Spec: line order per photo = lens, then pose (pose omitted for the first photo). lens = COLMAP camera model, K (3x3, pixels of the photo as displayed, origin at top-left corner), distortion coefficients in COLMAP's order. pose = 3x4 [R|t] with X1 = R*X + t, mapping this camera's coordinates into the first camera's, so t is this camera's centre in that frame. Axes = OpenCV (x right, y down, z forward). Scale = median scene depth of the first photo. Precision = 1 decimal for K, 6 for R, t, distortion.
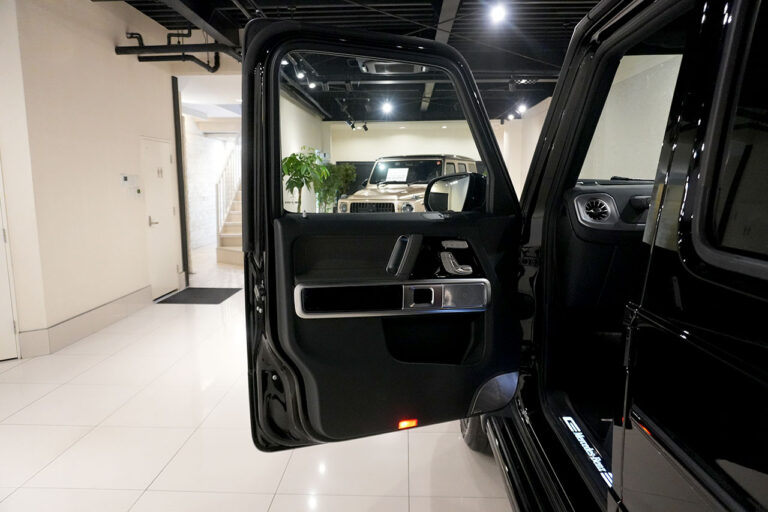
lens RADIAL K [[519.5, 0, 384.3], [0, 519.5, 253.7], [0, 0, 1]] dist [-0.039568, 0.023561]
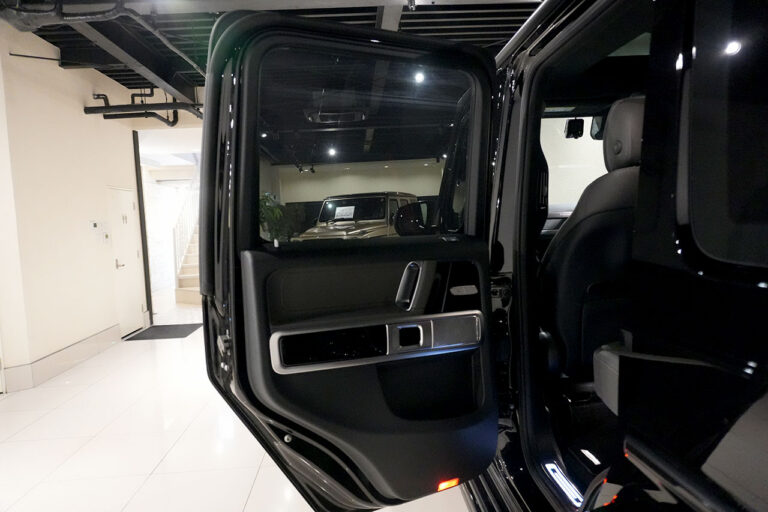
lens RADIAL K [[519.5, 0, 385.7], [0, 519.5, 252.4], [0, 0, 1]] dist [-0.039568, 0.023561]
pose [[0.993746, -0.051378, 0.099138, -0.002287], [0.058746, 0.995608, -0.072893, 0.020823], [-0.094958, 0.078261, 0.992400, -0.103622]]
